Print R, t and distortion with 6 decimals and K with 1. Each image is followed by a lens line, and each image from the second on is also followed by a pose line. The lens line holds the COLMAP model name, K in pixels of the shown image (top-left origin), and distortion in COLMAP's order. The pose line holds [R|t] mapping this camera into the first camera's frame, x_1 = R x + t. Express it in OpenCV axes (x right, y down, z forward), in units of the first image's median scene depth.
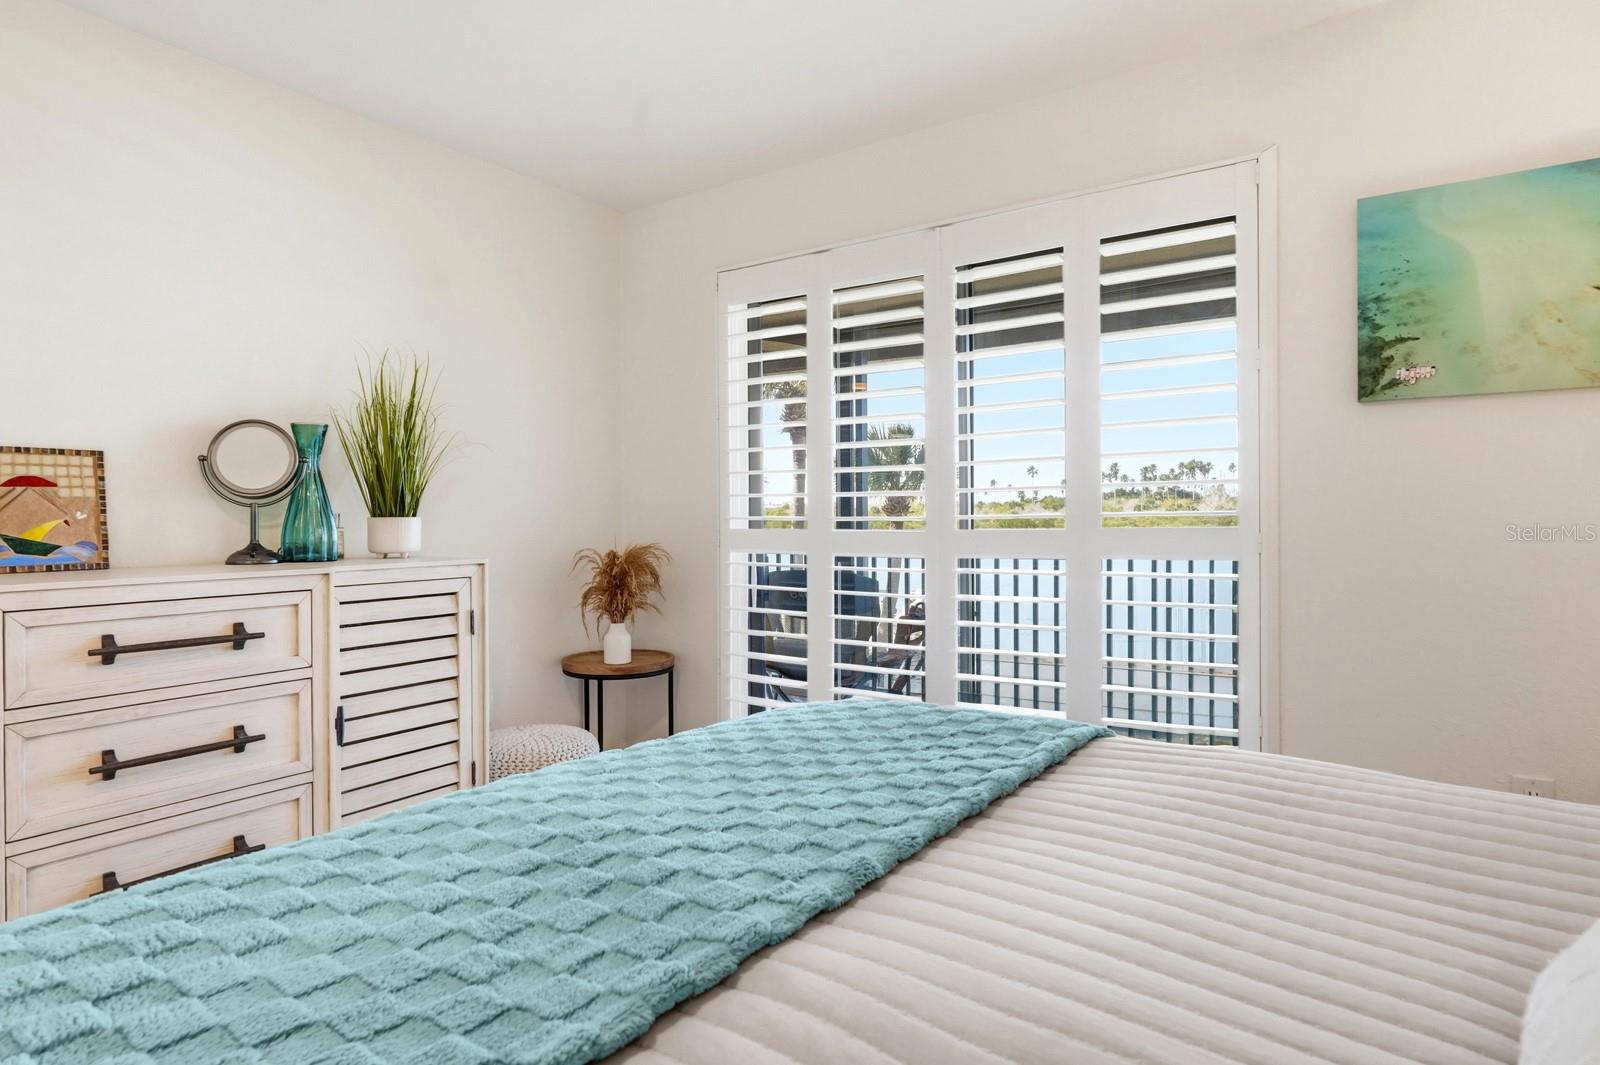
lens RADIAL K [[884.4, 0, 800.0], [0, 884.4, 532.5], [0, 0, 1]] dist [-0.004128, -0.001307]
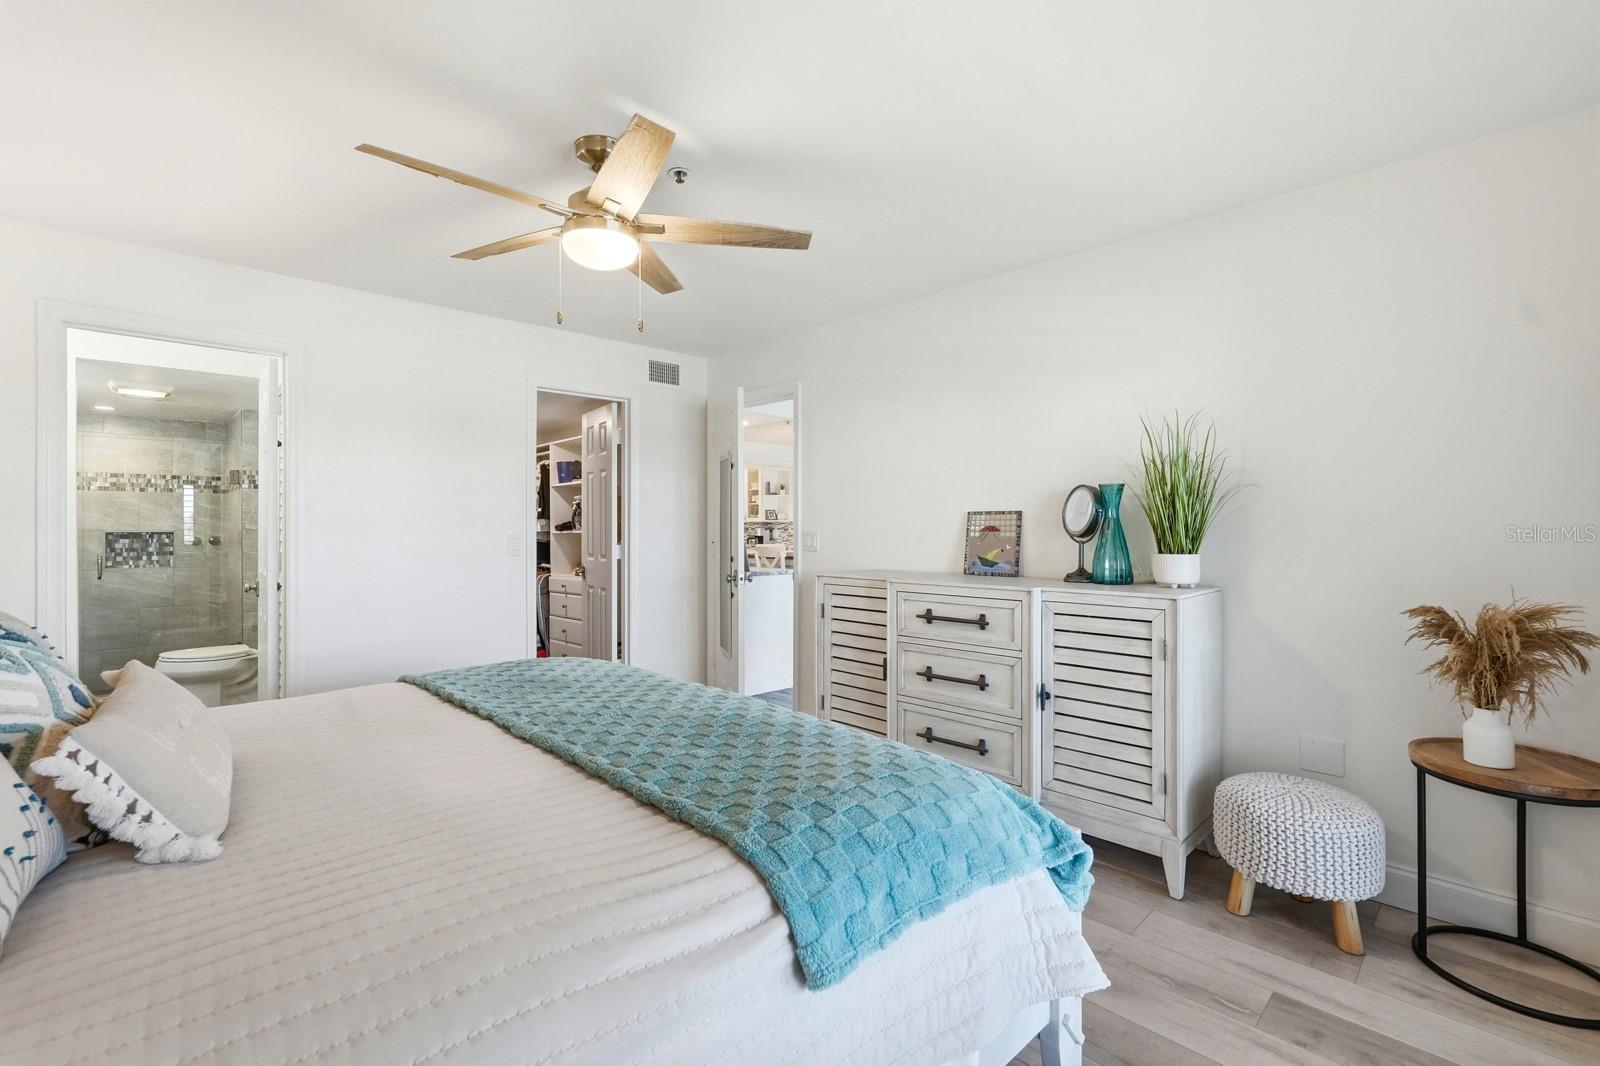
lens RADIAL K [[710.0, 0, 798.0], [0, 710.0, 530.4], [0, 0, 1]] dist [0.001486, 0.000332]
pose [[-0.185858, 0.012339, -0.982499, 0.727778], [-0.012041, 0.999817, 0.014835, -0.070908], [0.982503, 0.014587, -0.185675, 0.851832]]
